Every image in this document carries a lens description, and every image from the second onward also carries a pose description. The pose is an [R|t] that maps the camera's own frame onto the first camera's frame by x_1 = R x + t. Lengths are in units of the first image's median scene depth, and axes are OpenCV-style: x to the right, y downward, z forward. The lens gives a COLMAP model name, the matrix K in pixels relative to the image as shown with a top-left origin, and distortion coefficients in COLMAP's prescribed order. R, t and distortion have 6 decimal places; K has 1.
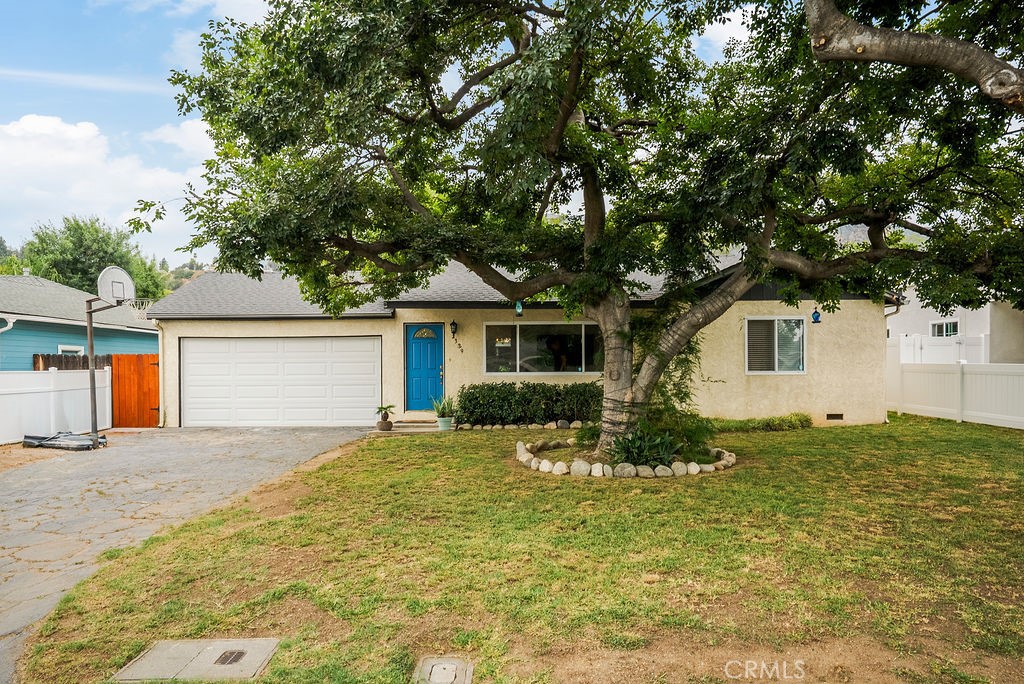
lens RADIAL K [[681.8, 0, 512.0], [0, 681.8, 342.0], [0, 0, 1]] dist [0.003523, 0.000710]
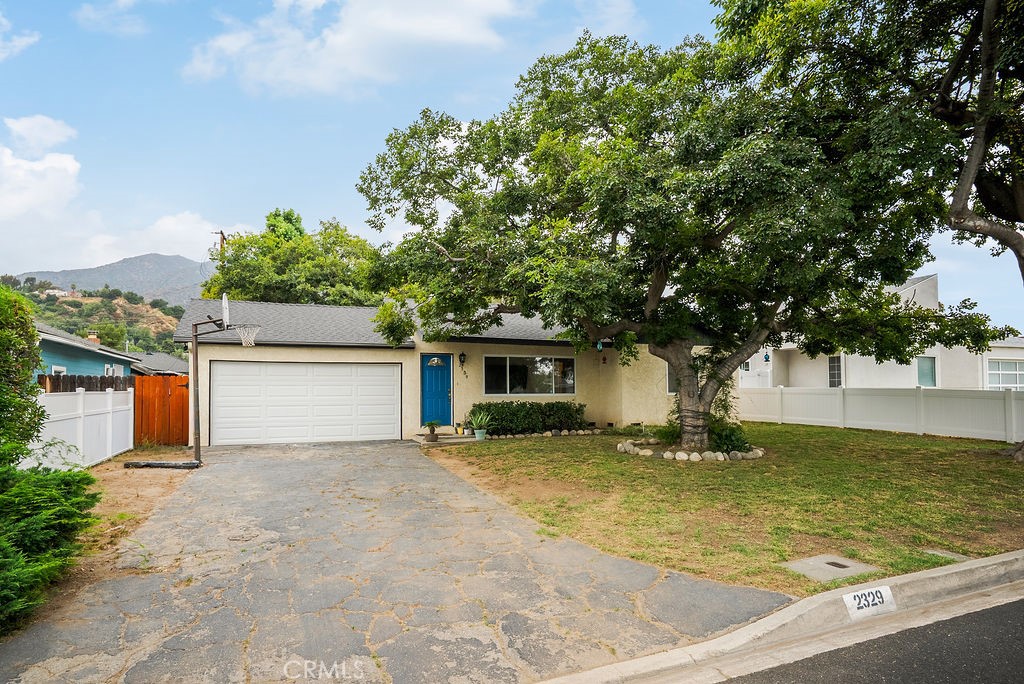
lens RADIAL K [[563.2, 0, 512.0], [0, 563.2, 342.0], [0, 0, 1]] dist [-0.000969, 0.000150]
pose [[0.918715, 0.036596, 0.393222, -0.407706], [-0.015993, 0.998328, -0.055547, 0.005406], [-0.394598, 0.044743, 0.917764, 0.012922]]
